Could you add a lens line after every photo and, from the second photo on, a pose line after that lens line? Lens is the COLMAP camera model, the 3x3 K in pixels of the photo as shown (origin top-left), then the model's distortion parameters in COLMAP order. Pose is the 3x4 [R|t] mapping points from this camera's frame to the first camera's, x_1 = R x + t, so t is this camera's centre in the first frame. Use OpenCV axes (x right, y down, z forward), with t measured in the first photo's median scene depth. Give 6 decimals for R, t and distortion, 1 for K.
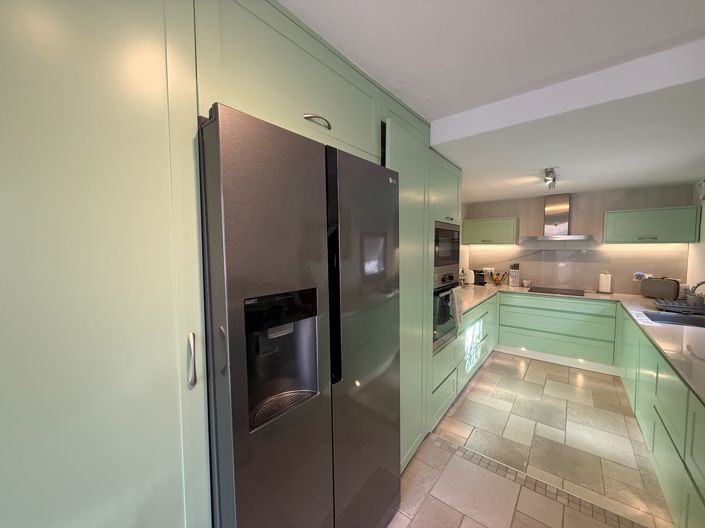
lens RADIAL K [[280.7, 0, 350.8], [0, 280.7, 264.4], [0, 0, 1]] dist [0.000027, 0.000466]
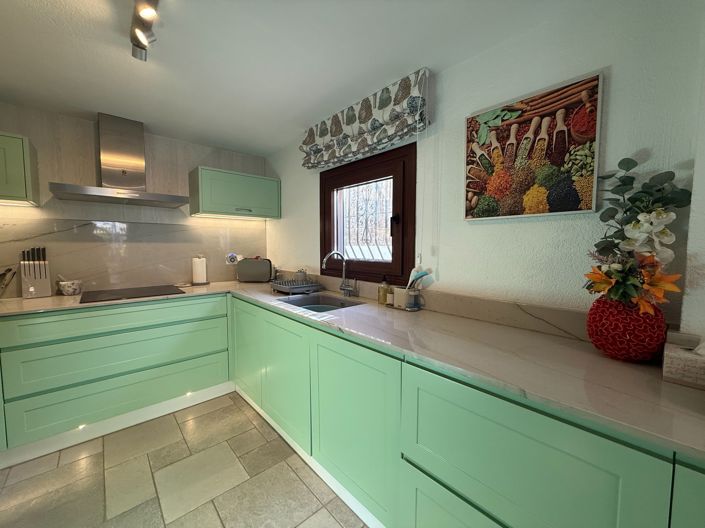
lens RADIAL K [[281.9, 0, 351.0], [0, 281.9, 265.0], [0, 0, 1]] dist [0.000867, -0.000198]
pose [[0.162527, -0.063717, 0.984645, 0.274424], [0.054050, 0.996989, 0.055594, 0.035058], [-0.985223, 0.044184, 0.165481, 0.531922]]
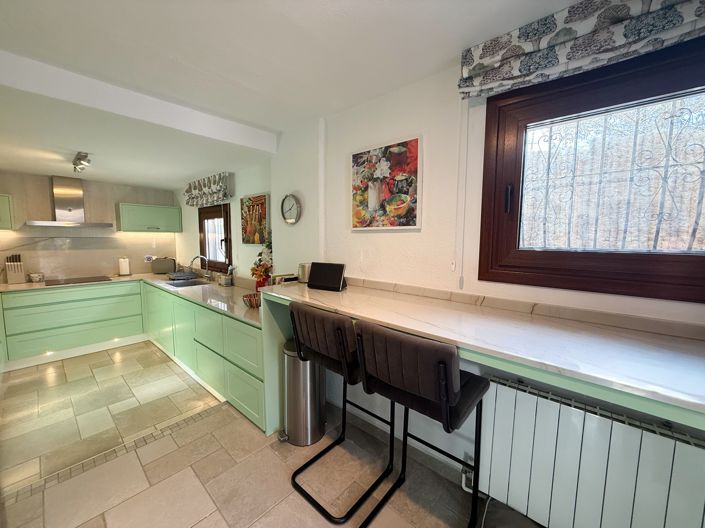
lens RADIAL K [[280.7, 0, 350.8], [0, 280.7, 264.4], [0, 0, 1]] dist [0.000027, 0.000466]
pose [[0.050333, -0.091886, 0.994497, -0.186894], [0.051430, 0.994676, 0.089299, 0.003621], [-0.997407, 0.046652, 0.054791, 0.028459]]
